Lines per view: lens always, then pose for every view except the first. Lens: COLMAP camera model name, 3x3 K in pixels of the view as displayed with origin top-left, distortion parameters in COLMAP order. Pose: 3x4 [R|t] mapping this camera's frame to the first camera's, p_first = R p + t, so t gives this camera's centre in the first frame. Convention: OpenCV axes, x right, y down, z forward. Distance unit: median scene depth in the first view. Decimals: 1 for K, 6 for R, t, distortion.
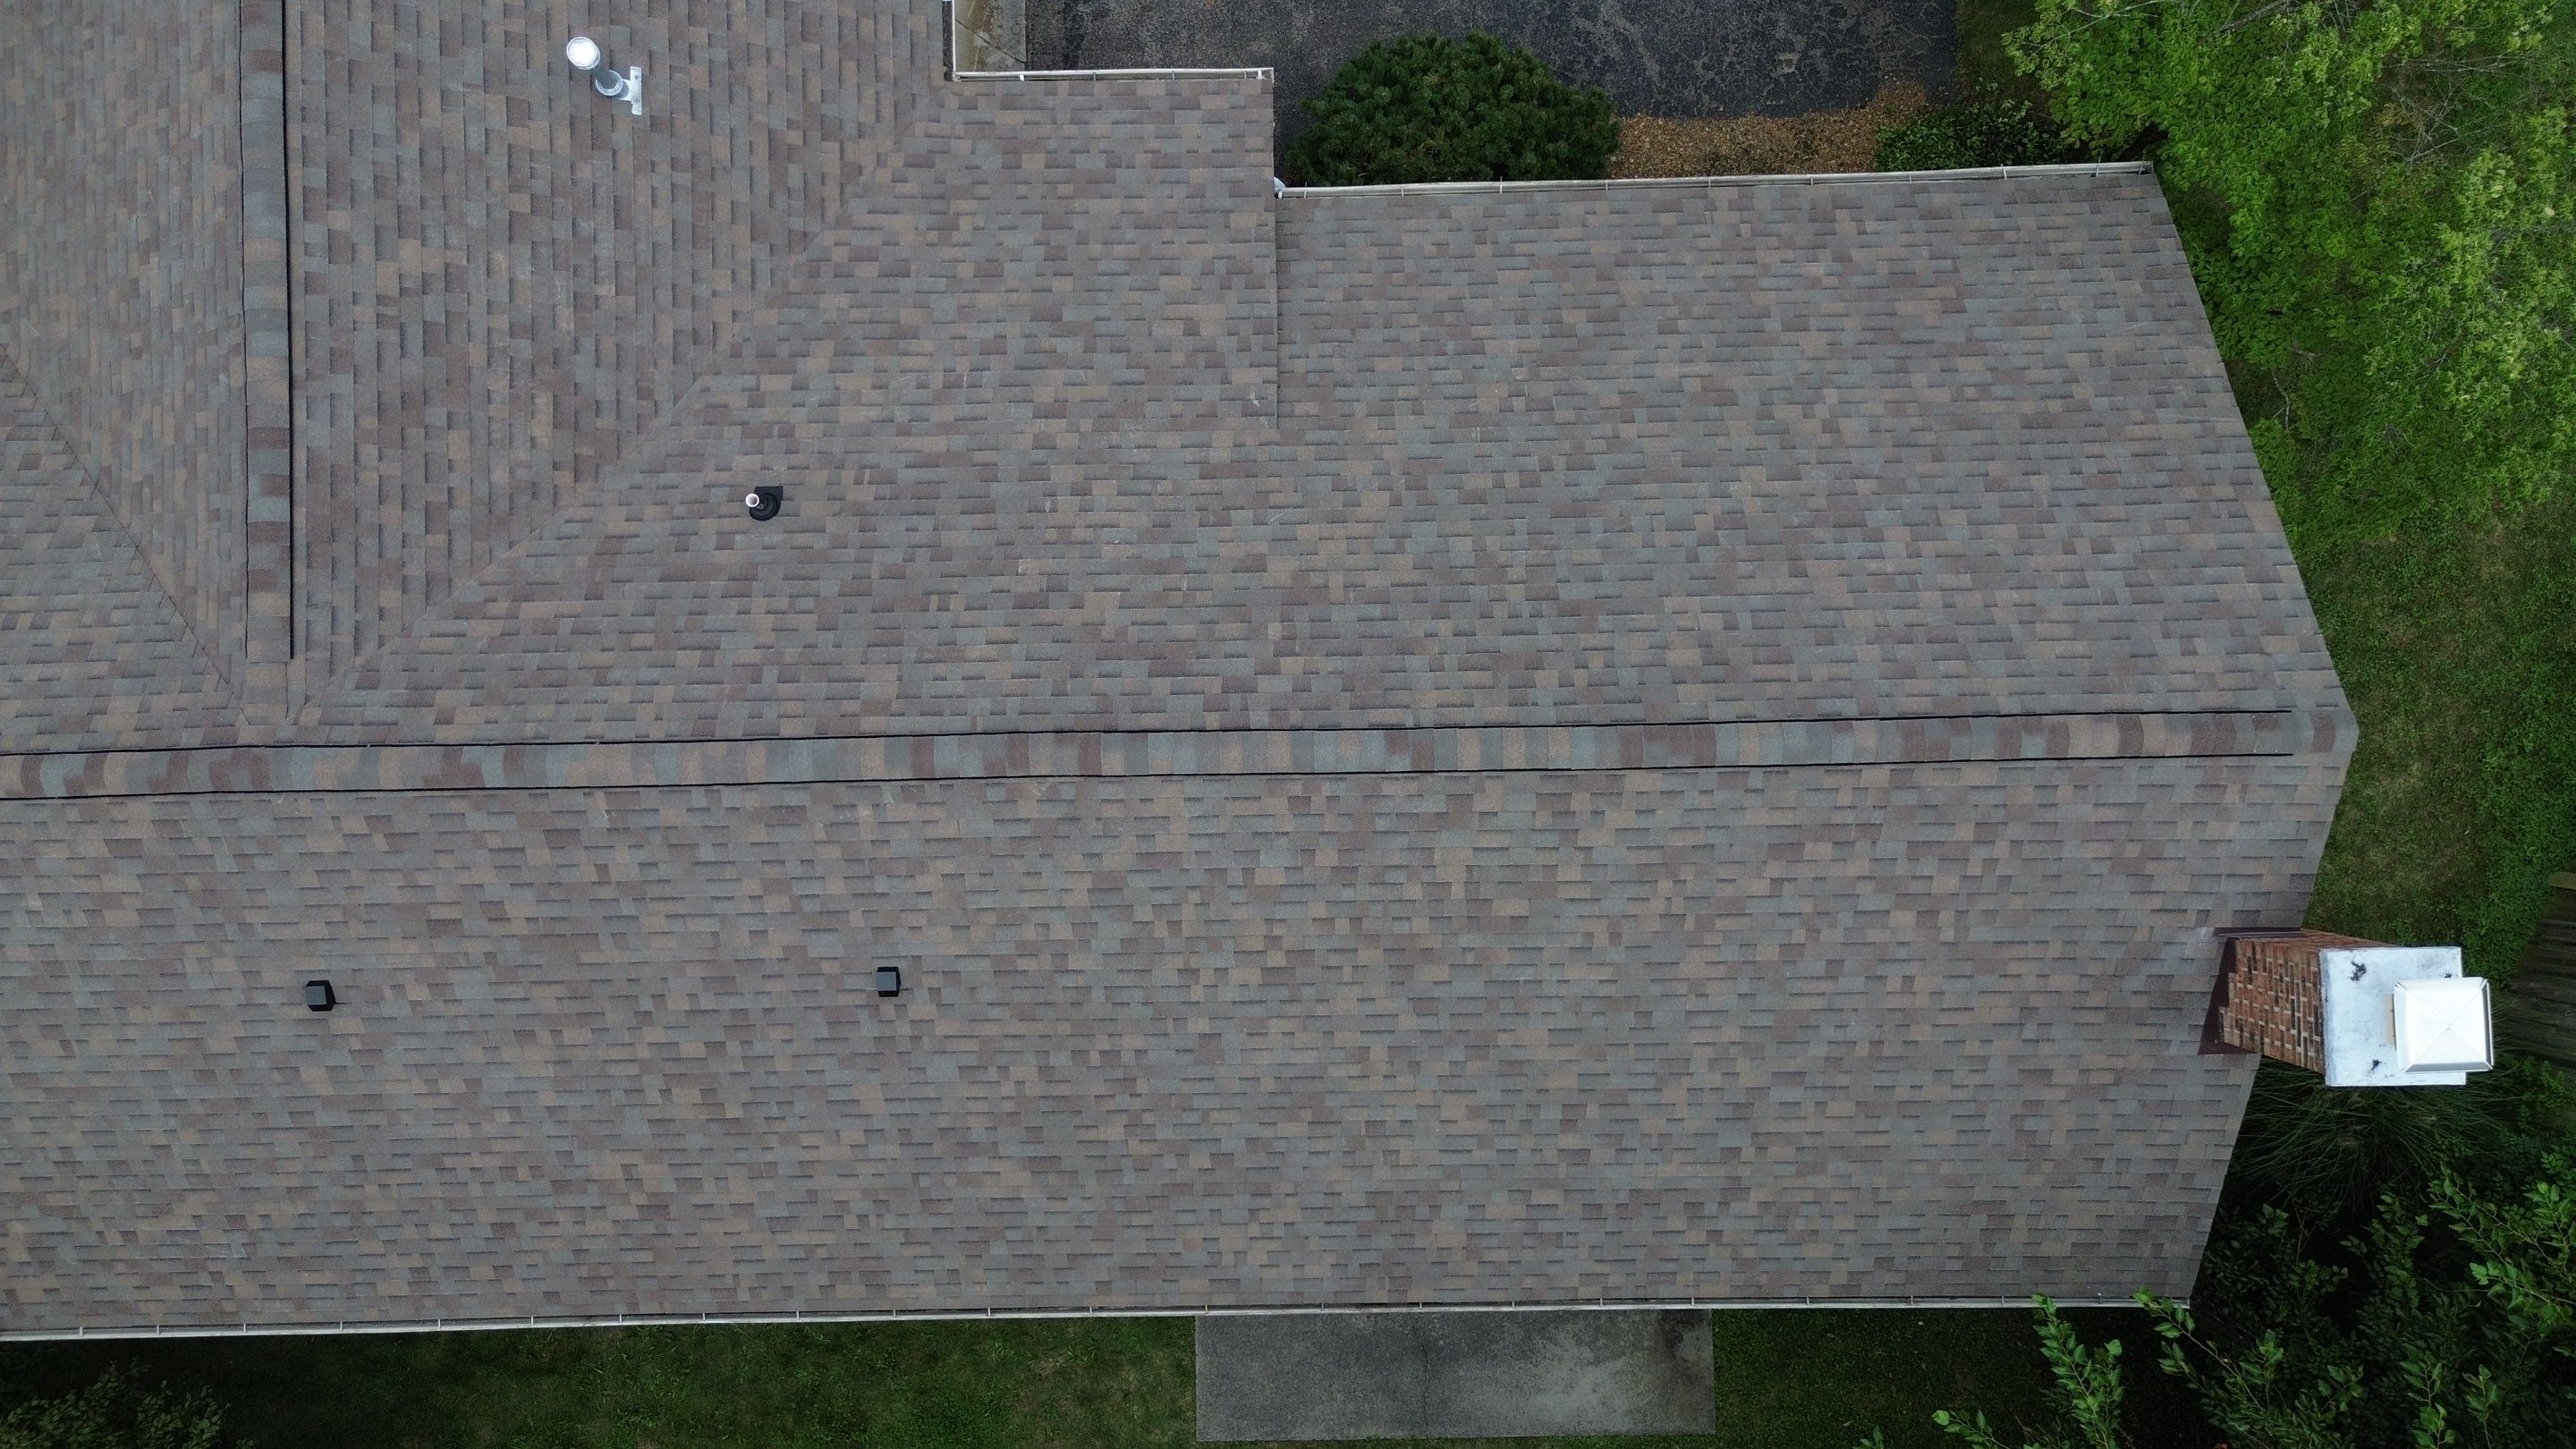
lens RADIAL K [[1823.7, 0, 1285.2], [0, 1823.7, 719.4], [0, 0, 1]] dist [0.066558, -0.066391]
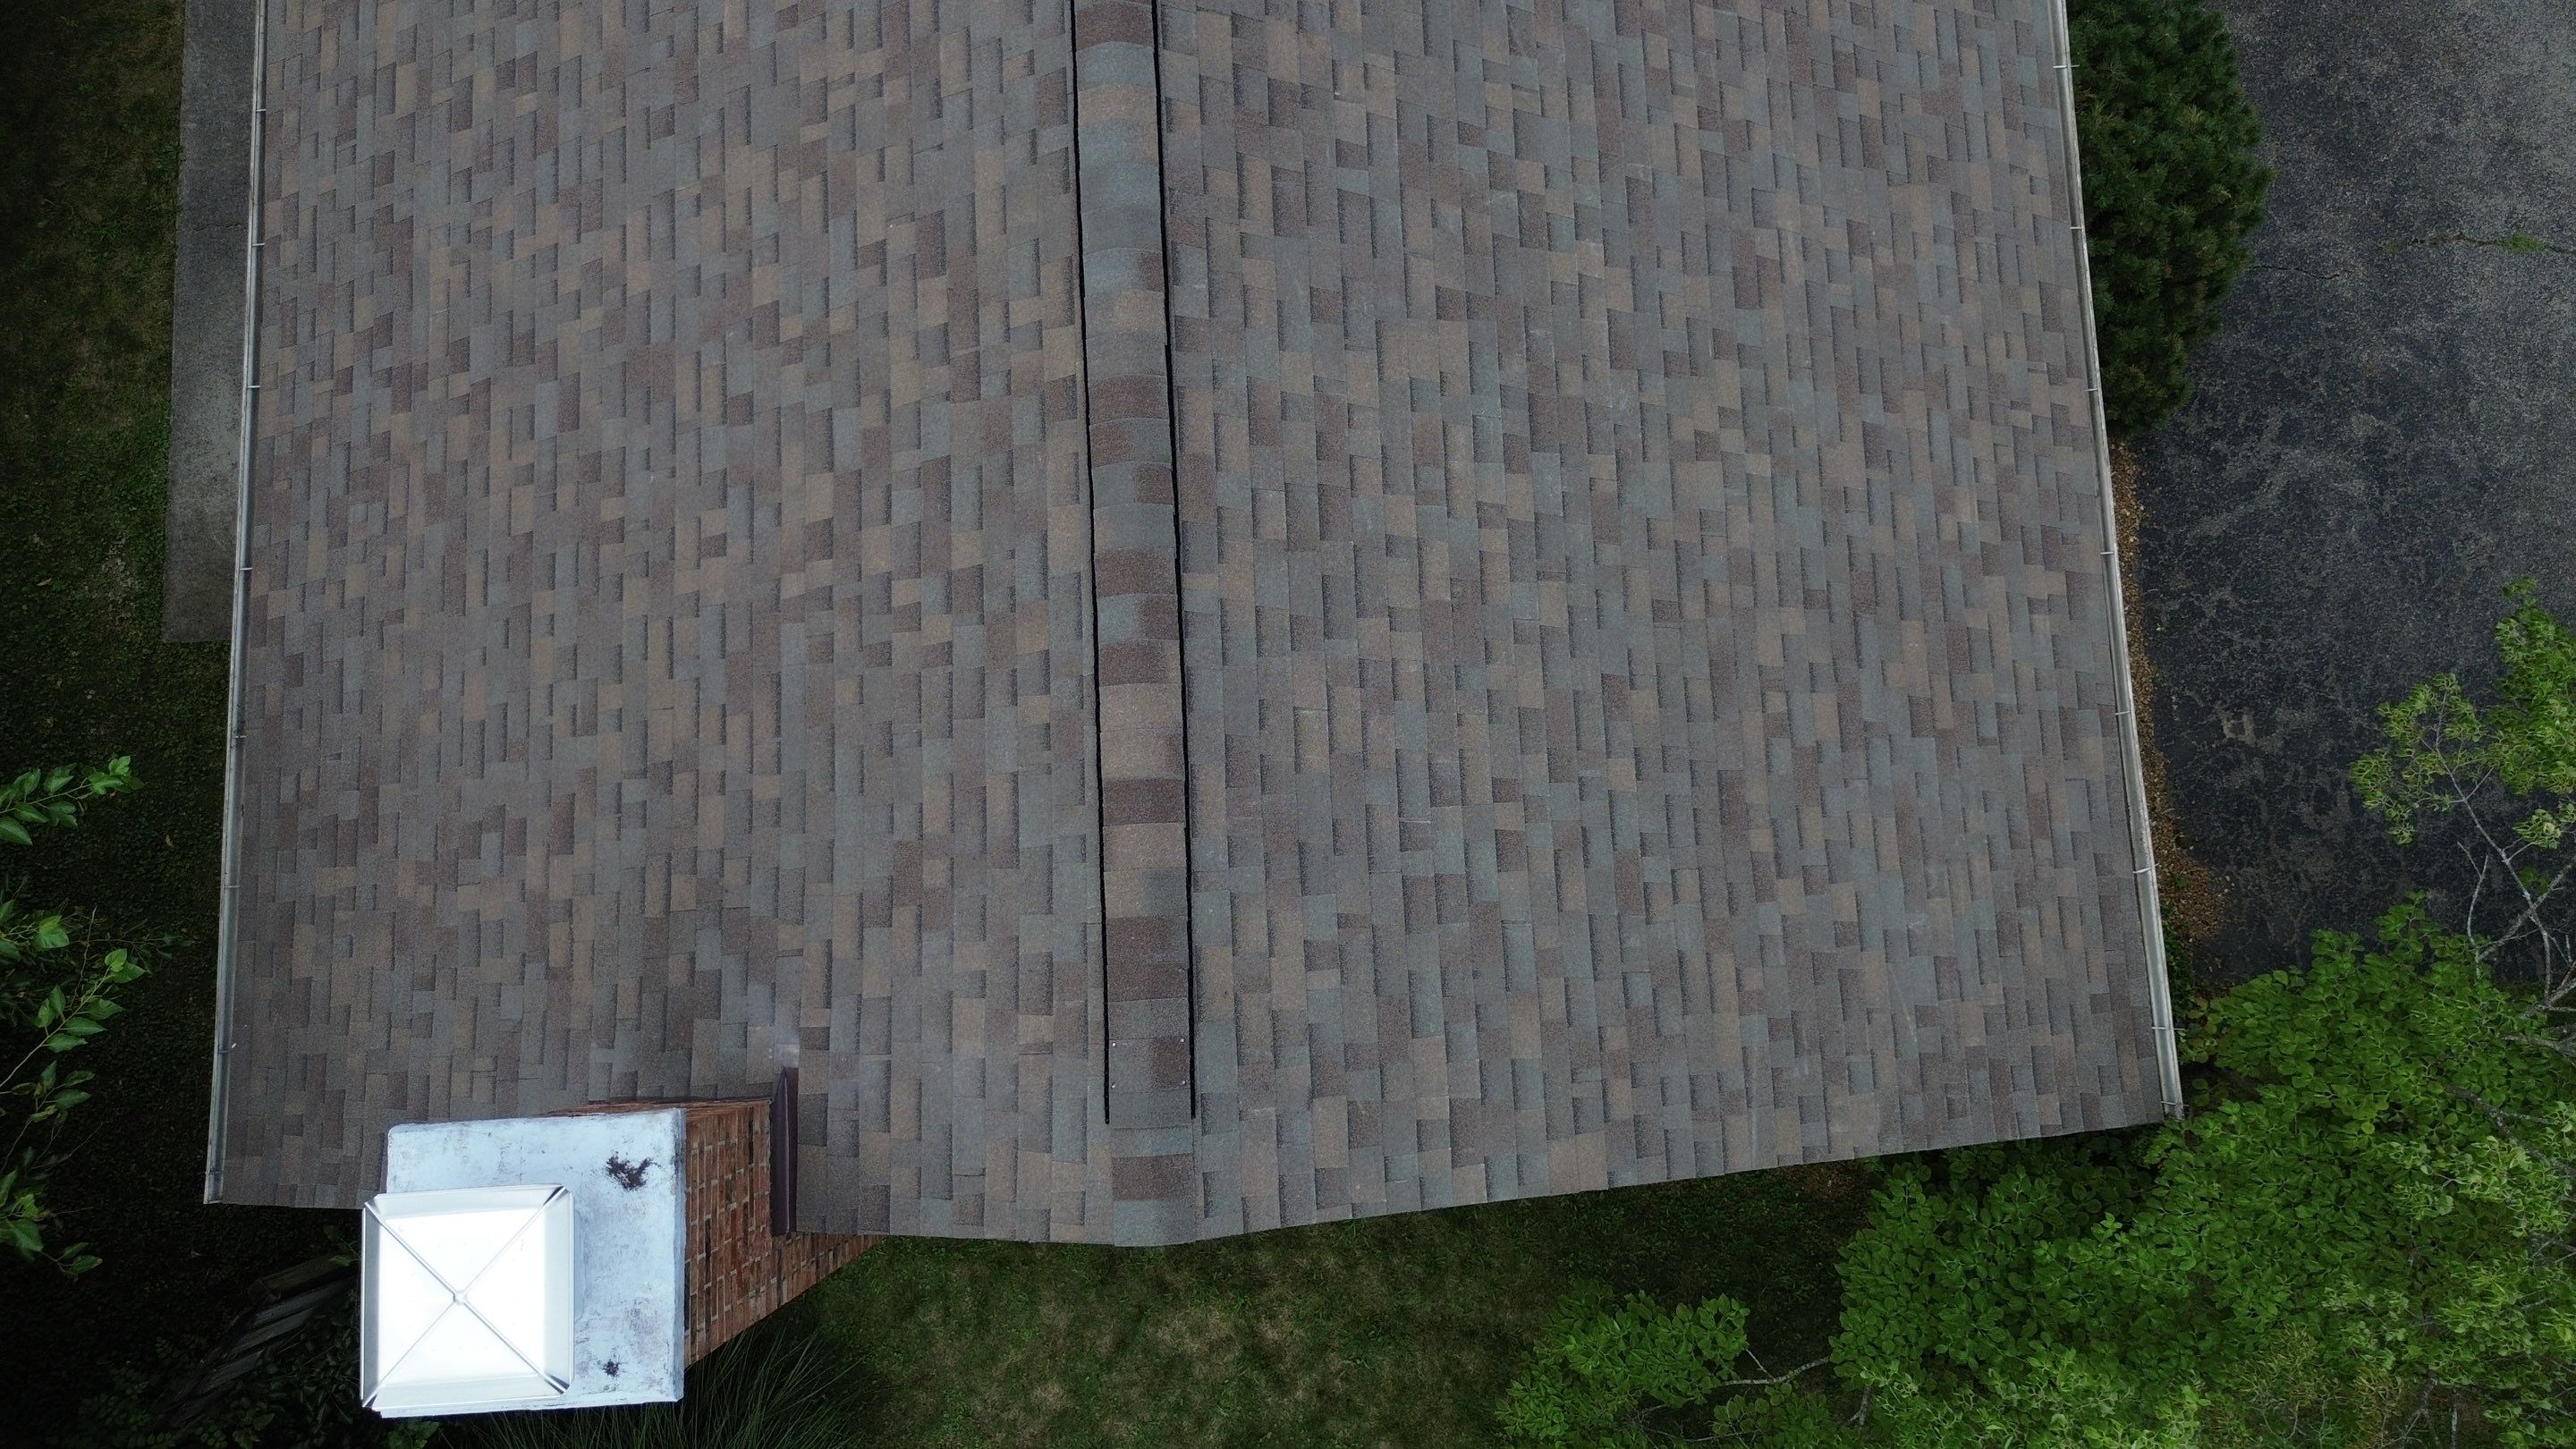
lens RADIAL K [[1823.7, 0, 1285.2], [0, 1823.7, 706.1], [0, 0, 1]] dist [0.066558, -0.066391]
pose [[0.022136, 0.991814, -0.125757, 0.448472], [-0.999560, 0.024438, 0.016791, -0.036546], [0.019727, 0.125330, 0.991919, 0.445733]]
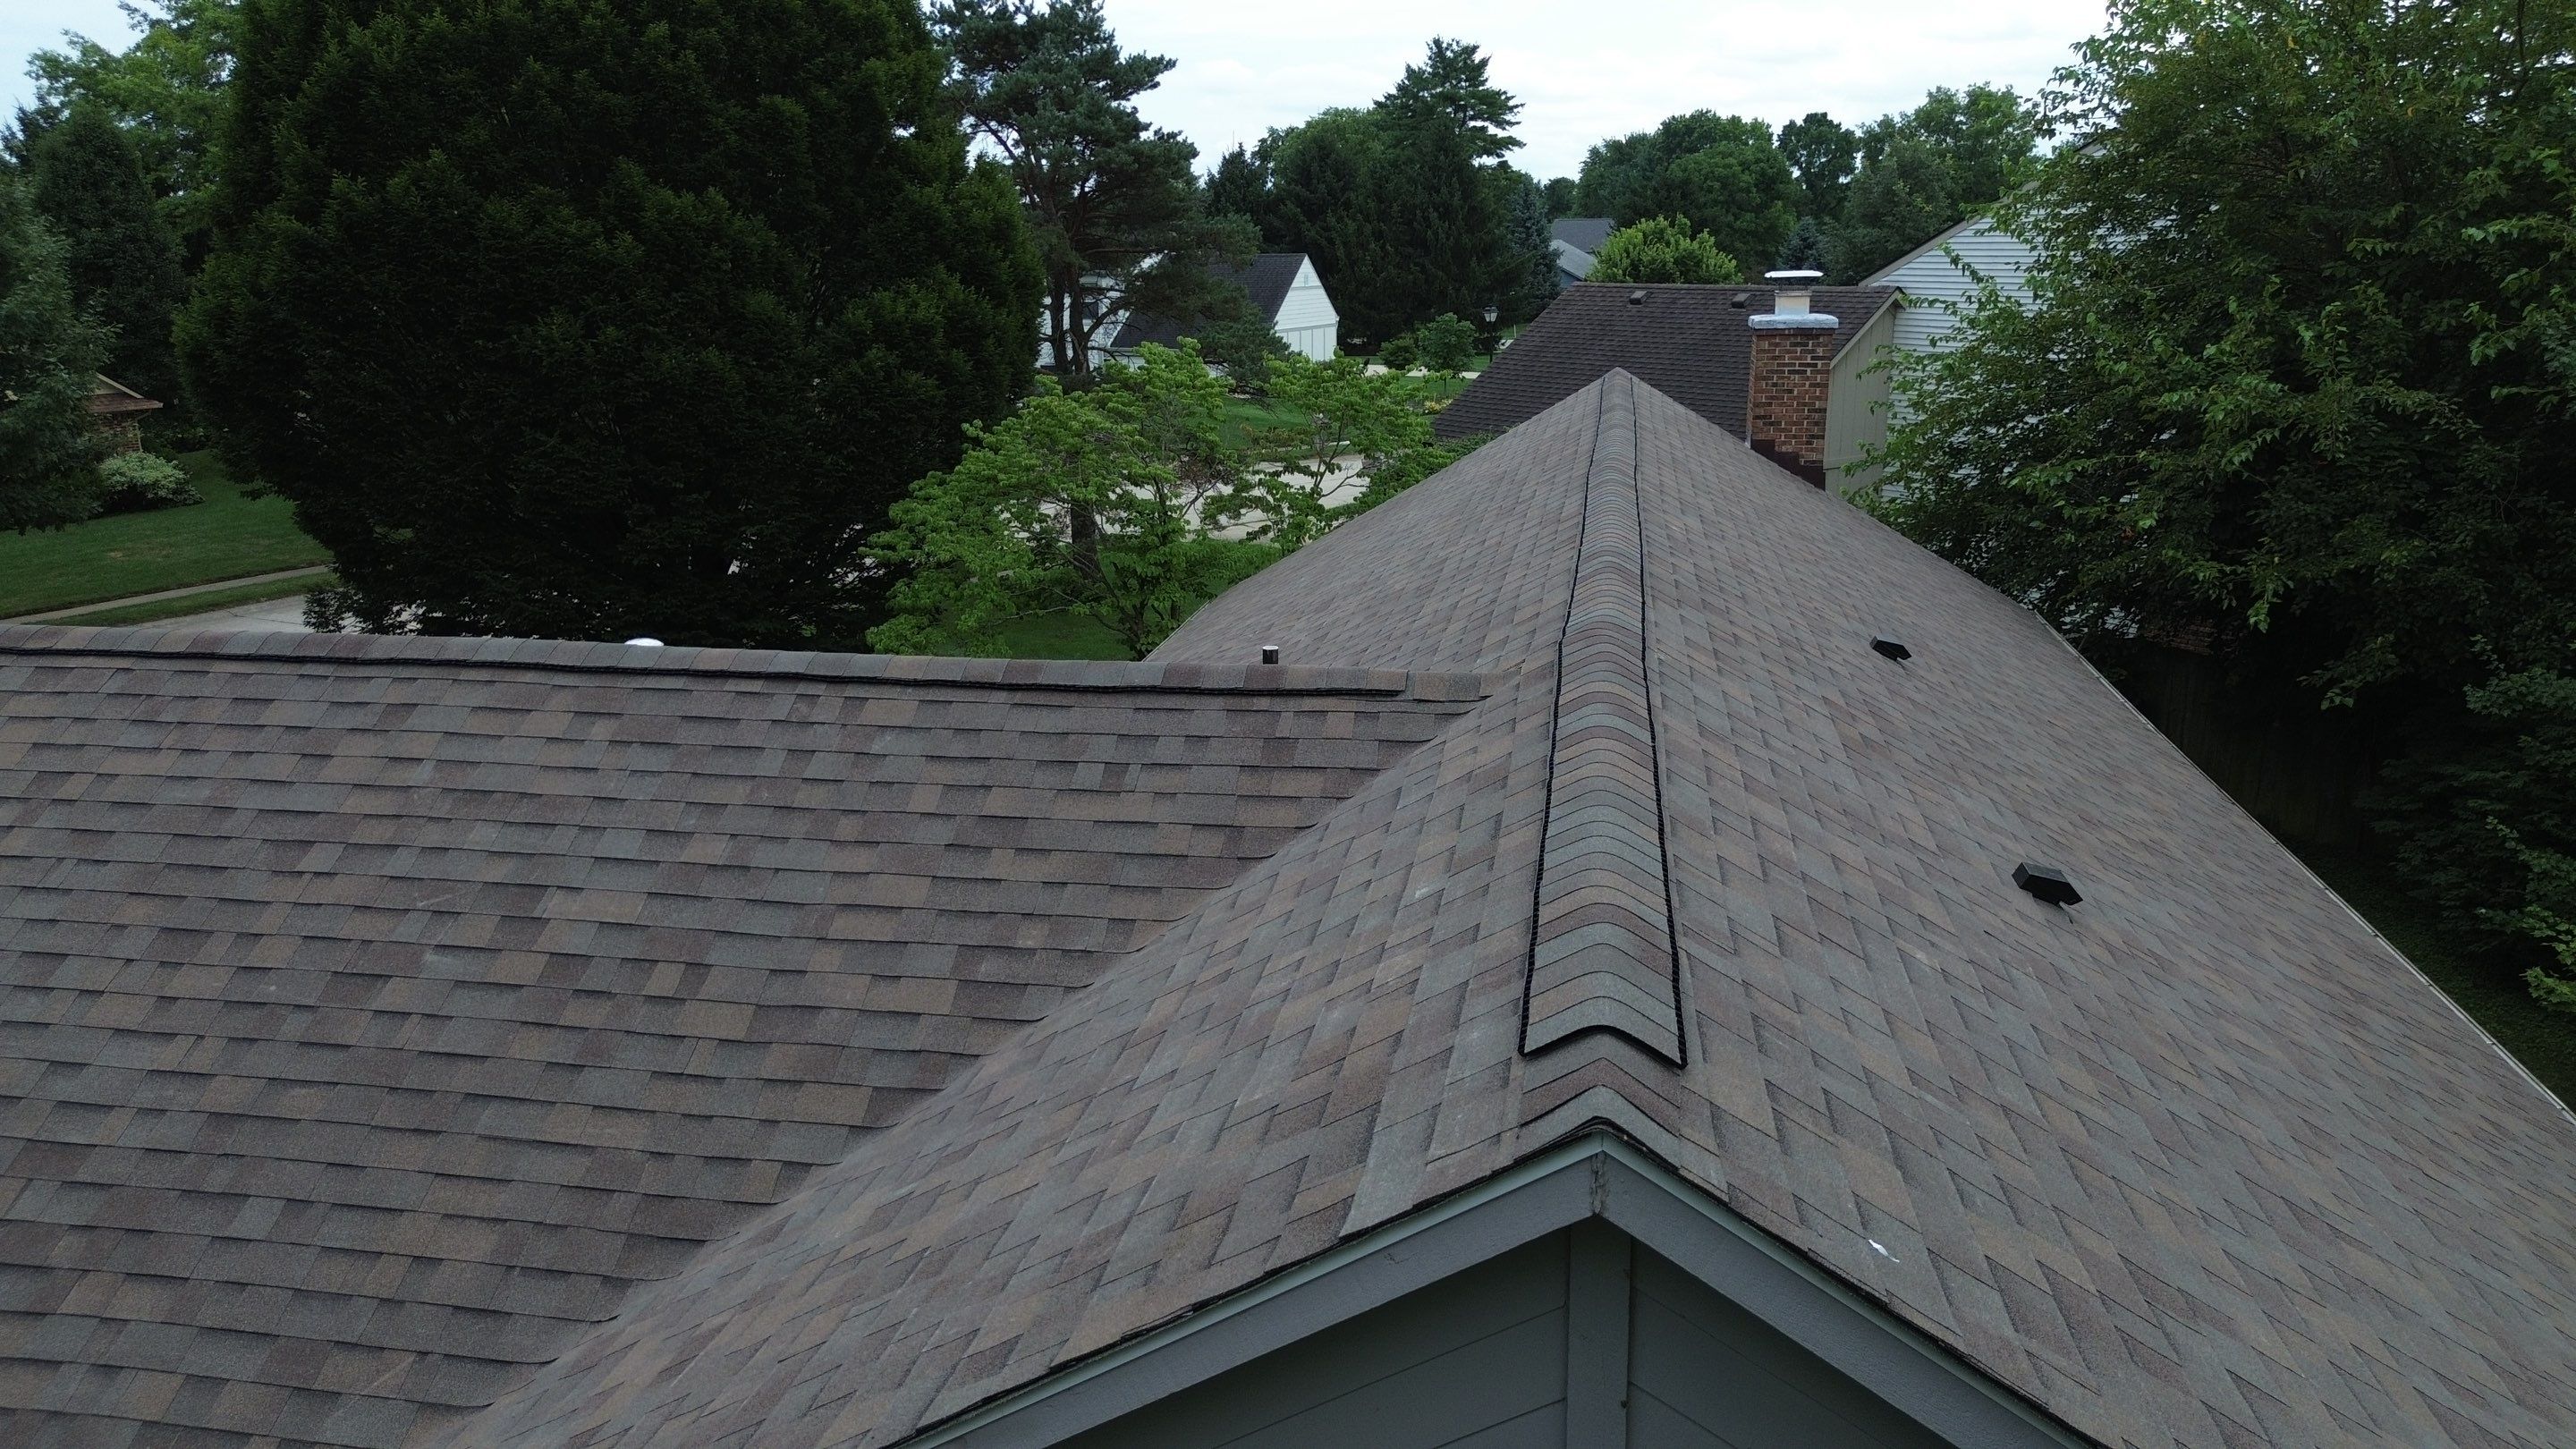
lens RADIAL K [[1823.7, 0, 1283.7], [0, 1823.7, 725.2], [0, 0, 1]] dist [0.066558, -0.066391]
pose [[0.194634, -0.239445, 0.951201, -1.010961], [0.980806, 0.059104, -0.185814, 0.032181], [-0.011727, 0.969109, 0.246353, 0.814577]]
